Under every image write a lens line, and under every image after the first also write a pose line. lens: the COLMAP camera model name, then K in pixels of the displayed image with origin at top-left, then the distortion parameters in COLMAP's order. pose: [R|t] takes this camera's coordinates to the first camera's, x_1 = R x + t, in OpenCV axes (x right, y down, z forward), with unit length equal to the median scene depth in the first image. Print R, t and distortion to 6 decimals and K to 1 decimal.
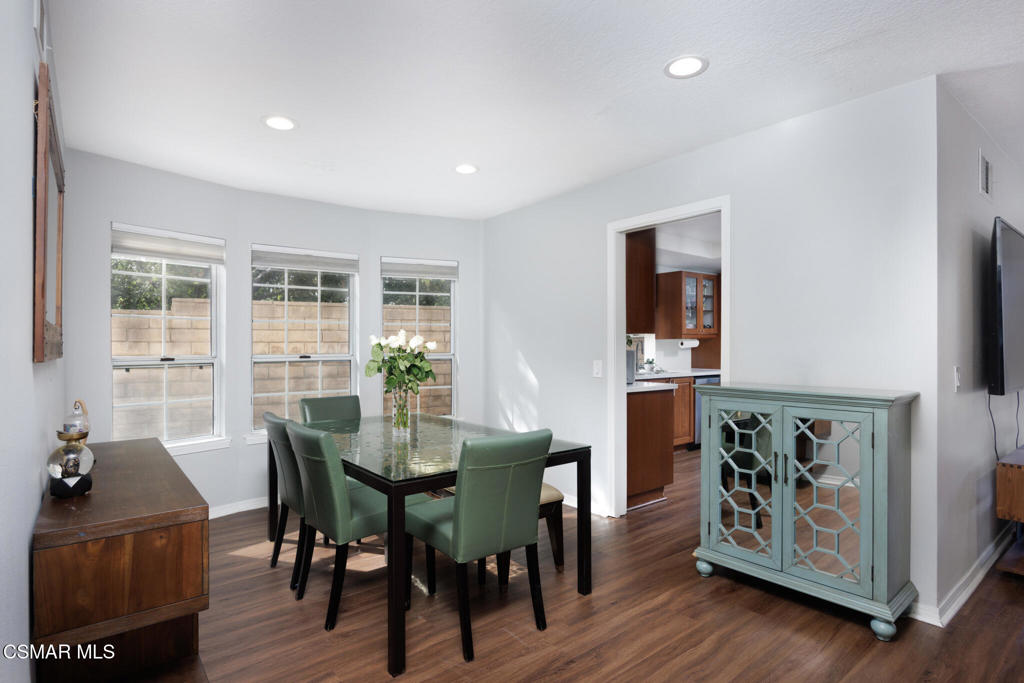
lens RADIAL K [[526.0, 0, 522.9], [0, 526.0, 350.4], [0, 0, 1]] dist [-0.011918, 0.001604]
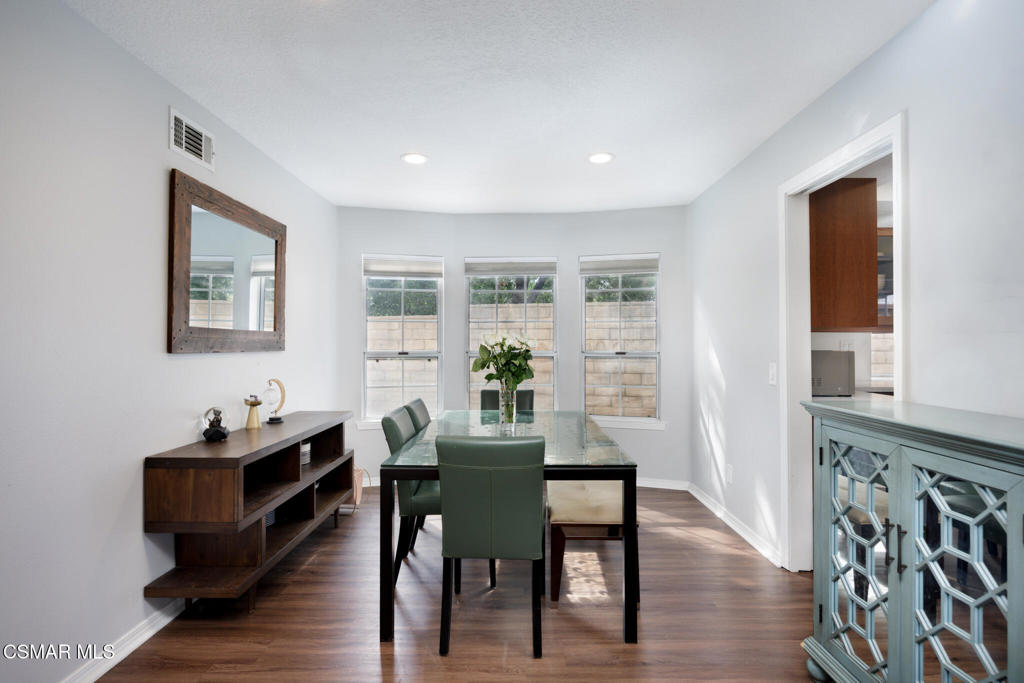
lens RADIAL K [[526.0, 0, 511.1], [0, 526.0, 341.3], [0, 0, 1]] dist [-0.011918, 0.001604]
pose [[0.764726, 0.000110, -0.644356, 0.363850], [-0.007372, 0.999936, -0.008578, -0.003596], [0.644314, 0.011310, 0.764678, 0.164342]]
